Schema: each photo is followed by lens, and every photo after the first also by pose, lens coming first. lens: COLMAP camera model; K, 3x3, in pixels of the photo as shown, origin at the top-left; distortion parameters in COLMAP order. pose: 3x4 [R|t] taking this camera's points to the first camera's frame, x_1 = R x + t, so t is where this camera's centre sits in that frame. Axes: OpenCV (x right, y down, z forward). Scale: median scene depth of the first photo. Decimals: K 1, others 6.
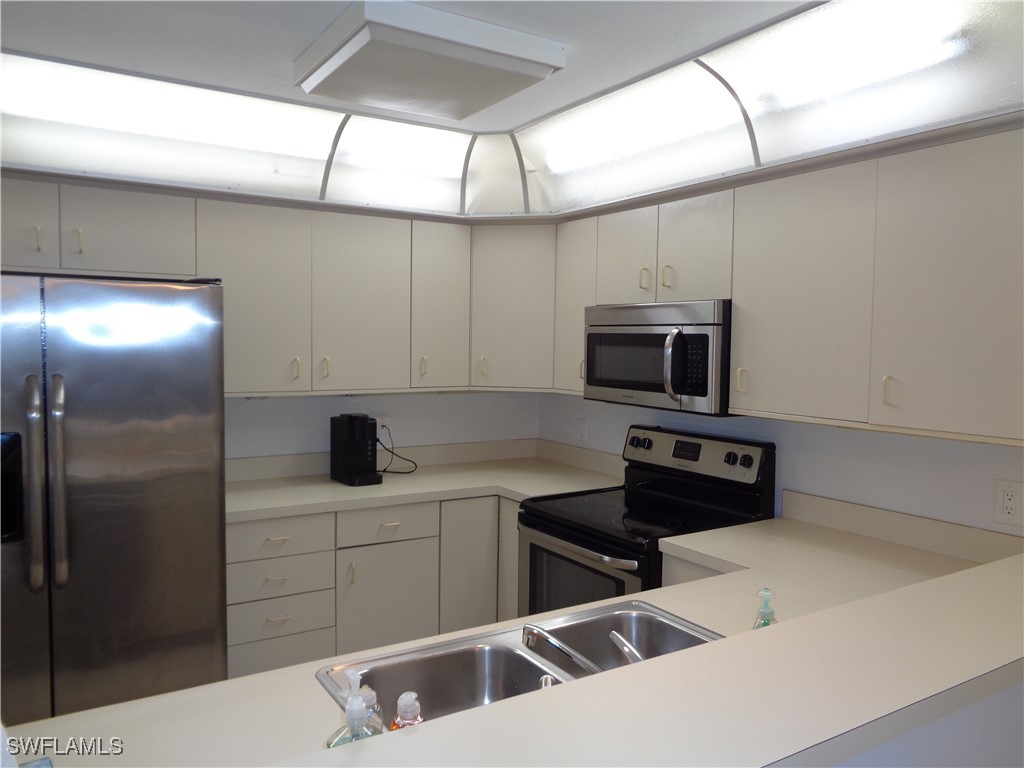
lens RADIAL K [[767.8, 0, 512.0], [0, 767.8, 384.0], [0, 0, 1]] dist [0.003246, 0.002975]
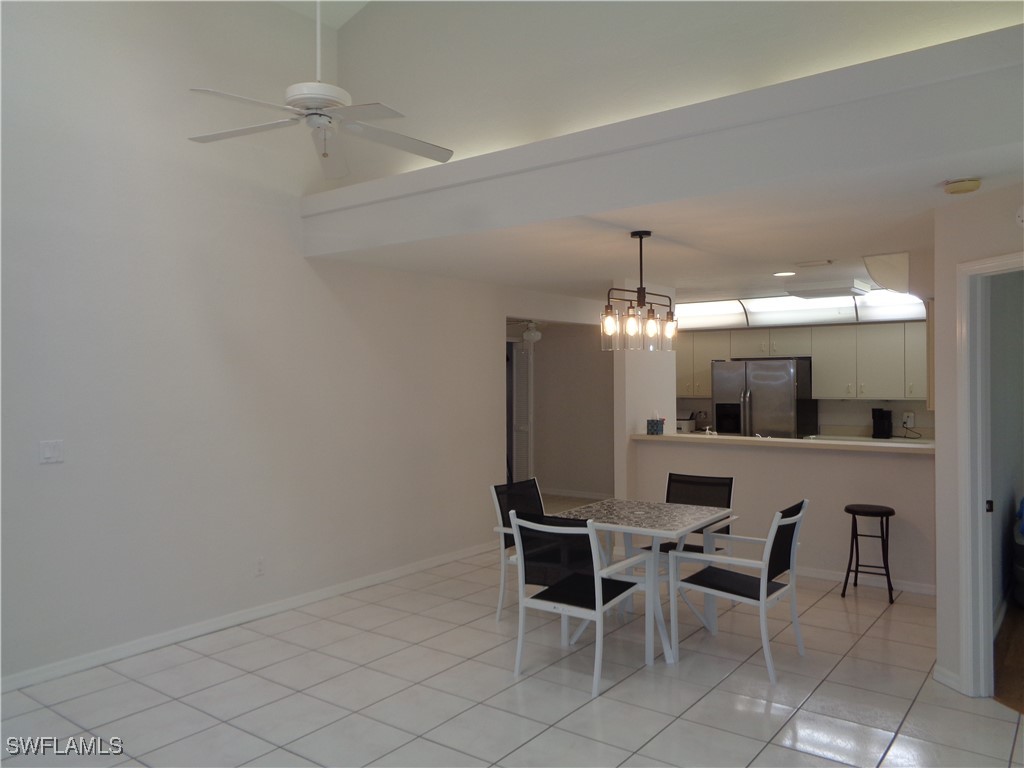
lens RADIAL K [[767.8, 0, 512.0], [0, 767.8, 384.0], [0, 0, 1]] dist [0.003246, 0.002975]
pose [[0.364445, 0.006775, -0.931200, 1.522574], [-0.035507, 0.999347, -0.006625, 0.019268], [0.930548, 0.035478, 0.364448, -0.864192]]
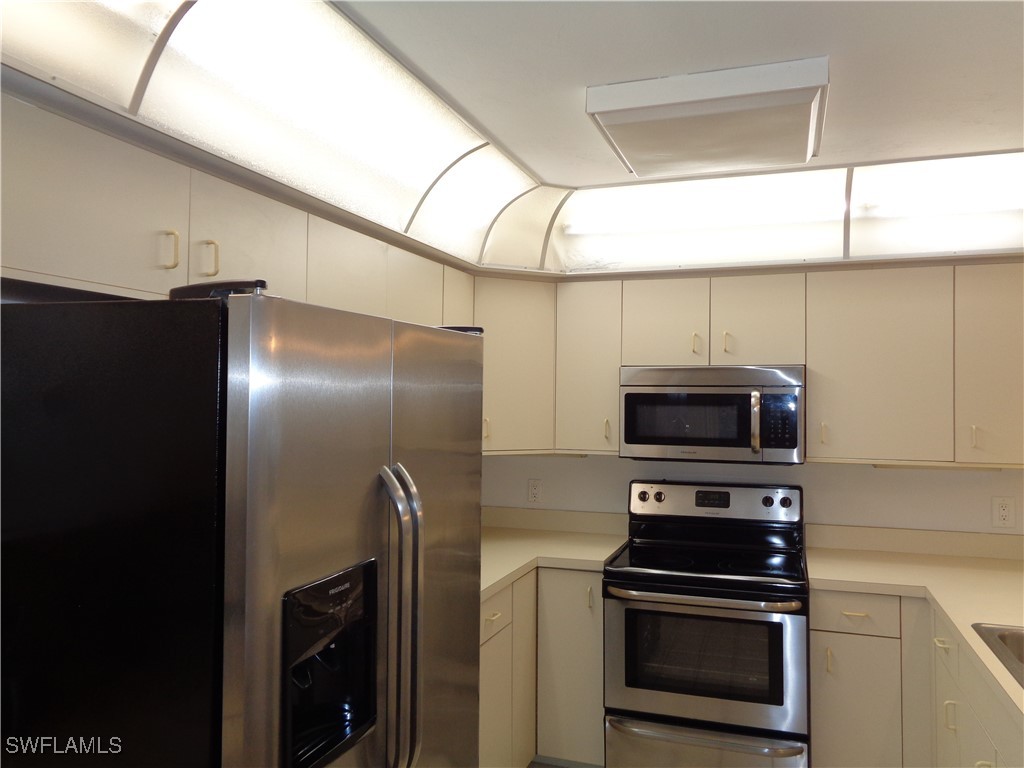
lens RADIAL K [[767.8, 0, 512.0], [0, 767.8, 384.0], [0, 0, 1]] dist [0.003246, 0.002975]
pose [[0.779390, 0.009878, 0.626461, -0.705649], [0.037310, 0.997370, -0.062144, -0.021200], [-0.625427, 0.071808, 0.776972, 0.317129]]
